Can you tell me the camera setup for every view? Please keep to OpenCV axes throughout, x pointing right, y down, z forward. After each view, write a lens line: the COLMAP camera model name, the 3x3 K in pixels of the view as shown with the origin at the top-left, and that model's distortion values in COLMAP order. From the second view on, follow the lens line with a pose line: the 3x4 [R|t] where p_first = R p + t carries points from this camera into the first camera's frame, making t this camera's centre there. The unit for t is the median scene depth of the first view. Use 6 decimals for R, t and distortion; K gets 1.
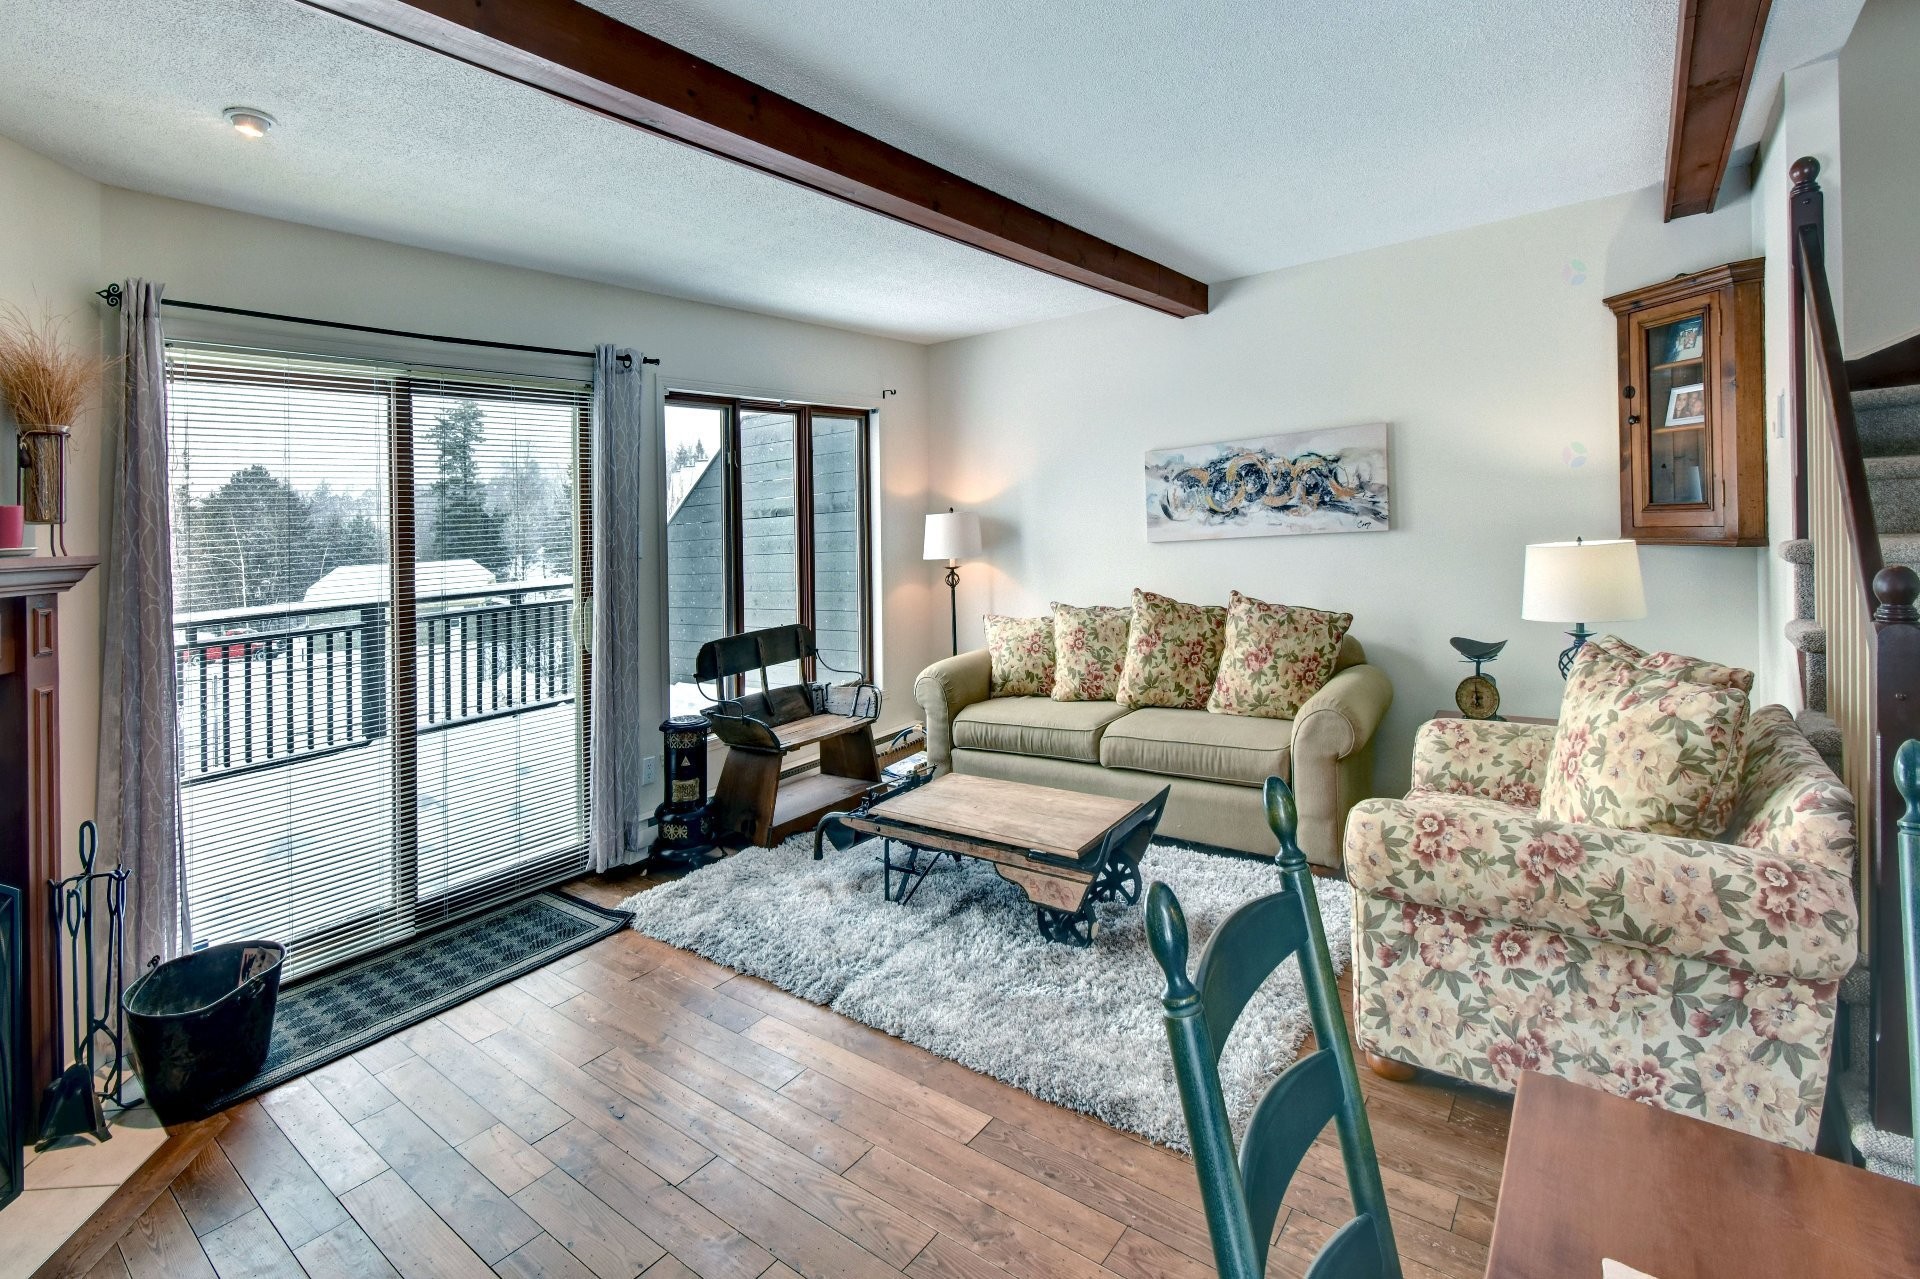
lens RADIAL K [[970.5, 0, 962.9], [0, 970.5, 539.1], [0, 0, 1]] dist [-0.005132, 0.002230]
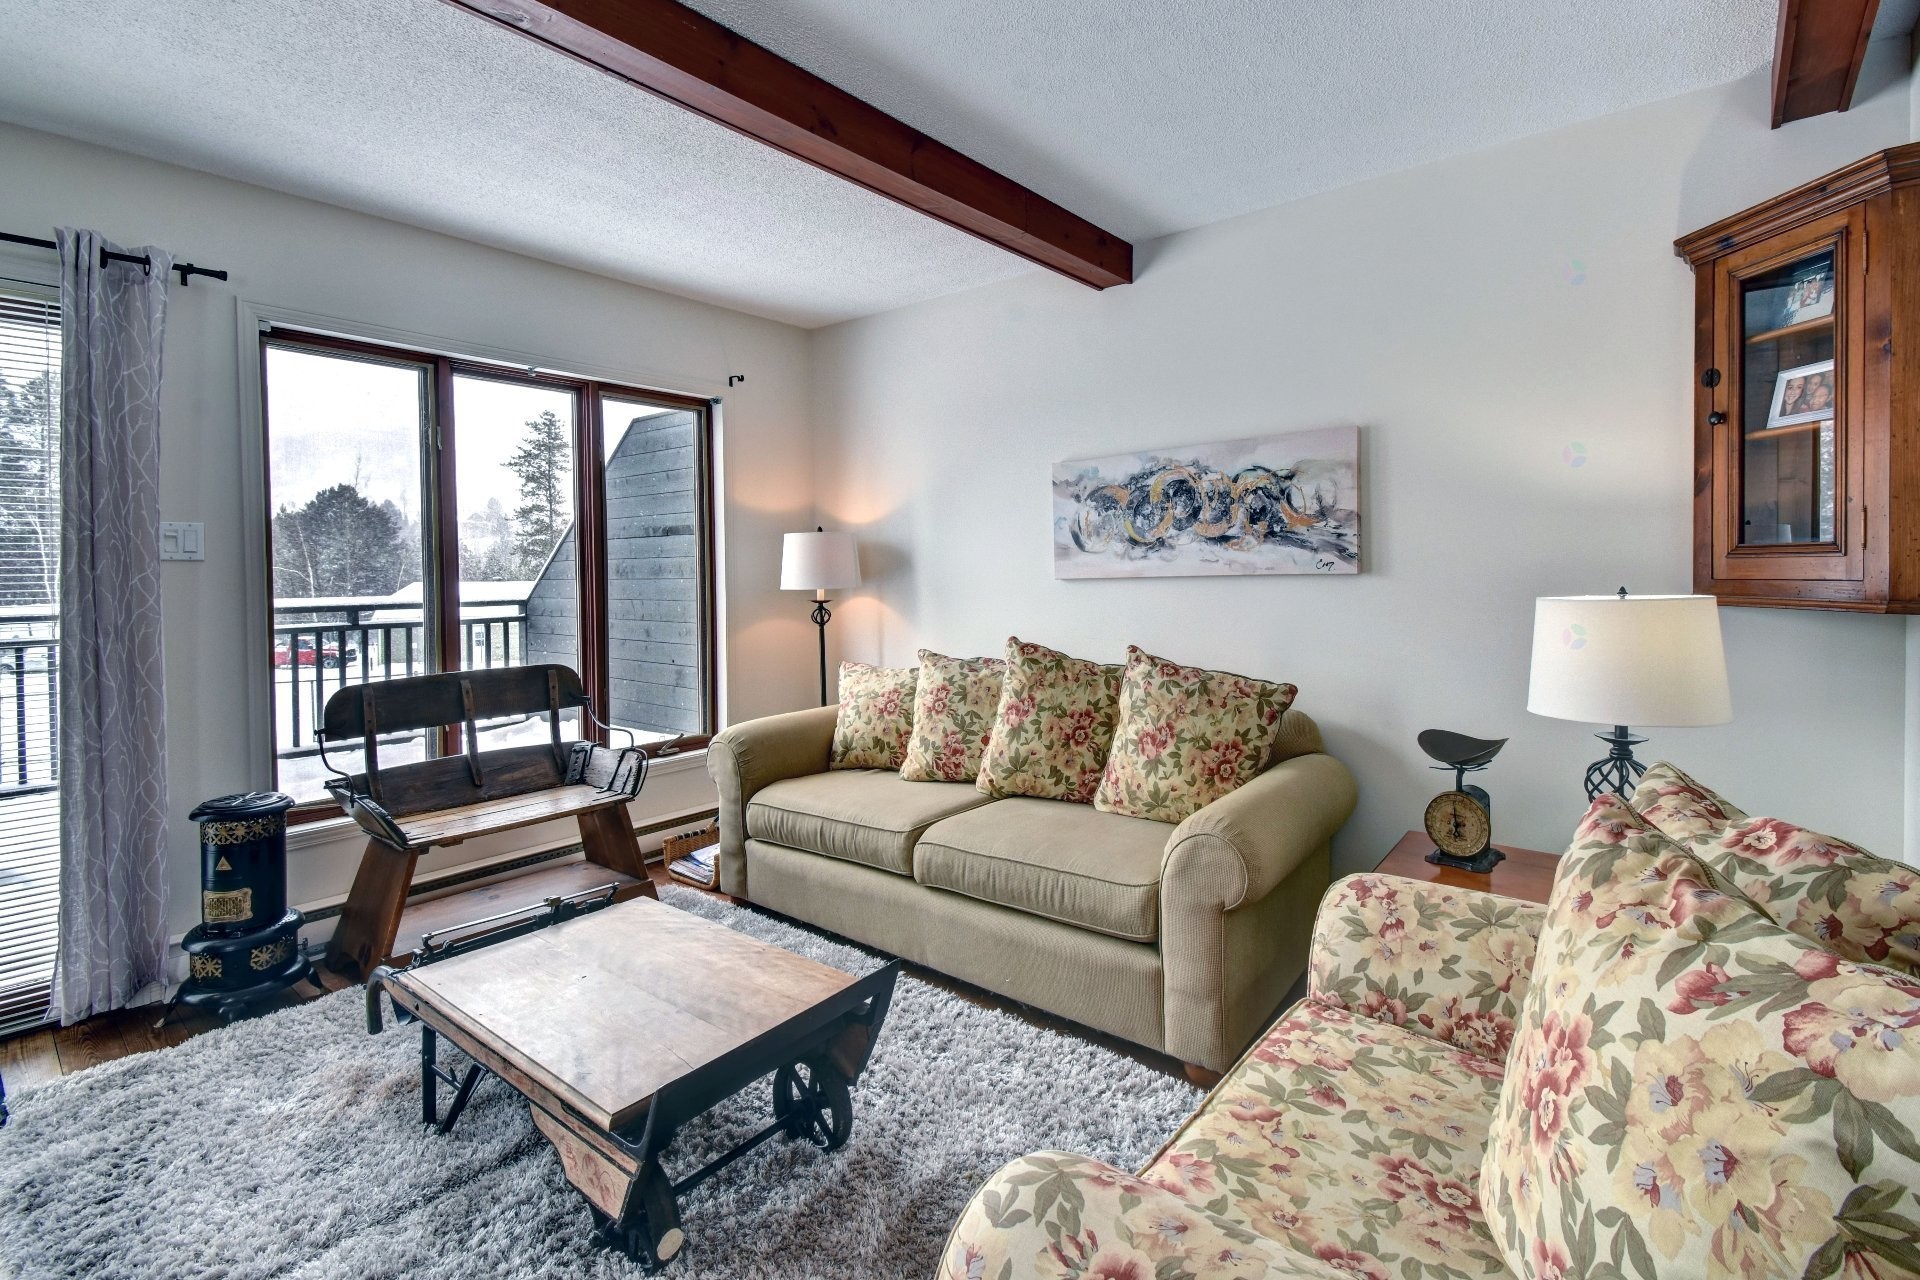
lens RADIAL K [[872.3, 0, 1008.6], [0, 872.3, 571.3], [0, 0, 1]] dist [0.014532, -0.009840]
pose [[0.996964, 0.039205, -0.067277, 0.234404], [-0.040220, 0.999095, -0.013802, 0.009977], [0.066675, 0.016466, 0.997639, 0.342265]]
